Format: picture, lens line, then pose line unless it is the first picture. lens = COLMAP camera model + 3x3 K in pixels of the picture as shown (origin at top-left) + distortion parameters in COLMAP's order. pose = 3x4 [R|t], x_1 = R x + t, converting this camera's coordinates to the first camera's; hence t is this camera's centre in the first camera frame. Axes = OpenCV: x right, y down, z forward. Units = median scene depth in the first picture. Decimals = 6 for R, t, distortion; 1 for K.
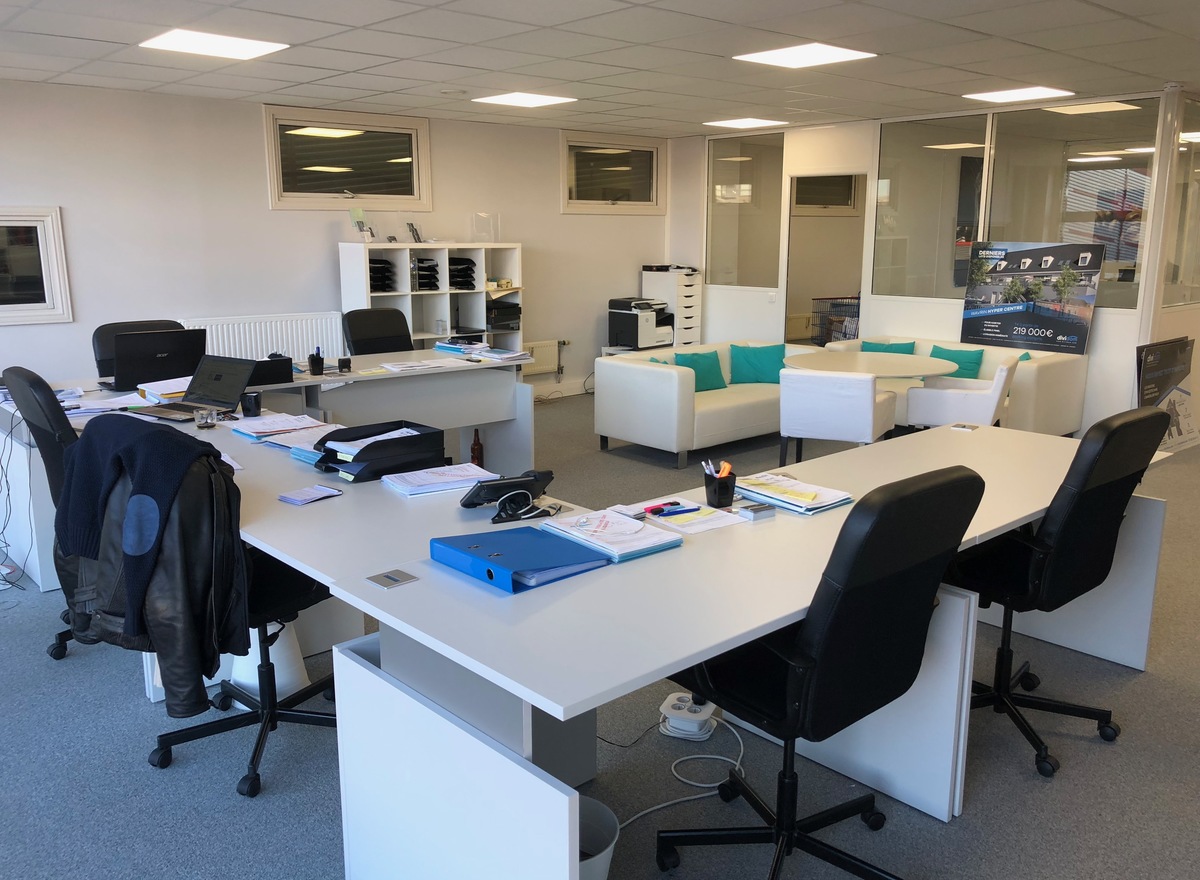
lens RADIAL K [[978.4, 0, 600.0], [0, 978.4, 440.0], [0, 0, 1]] dist [0.011119, 0.012793]
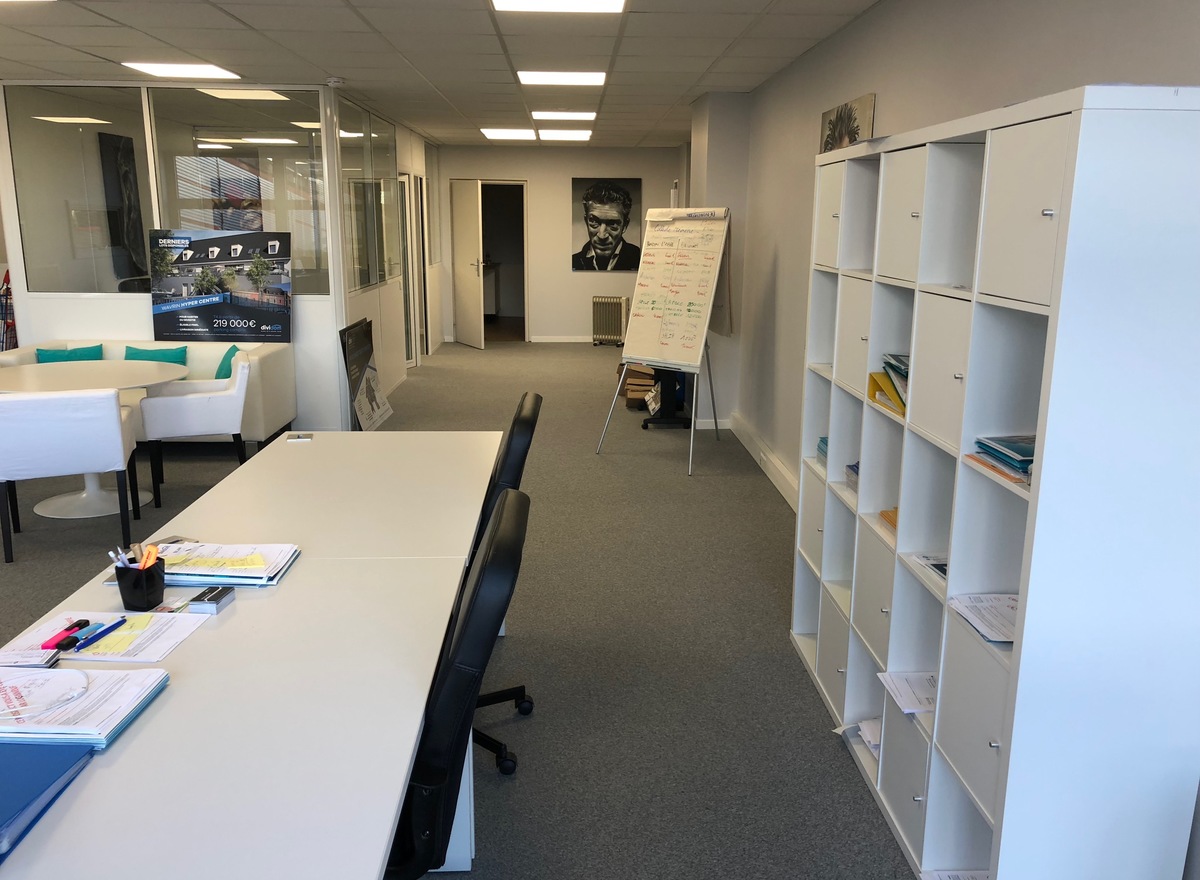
lens RADIAL K [[978.4, 0, 600.0], [0, 978.4, 440.0], [0, 0, 1]] dist [0.011119, 0.012793]
pose [[0.641873, -0.164454, 0.748968, -0.068521], [0.154382, 0.984447, 0.083852, -0.023105], [-0.751109, 0.061805, 0.657279, 0.106343]]
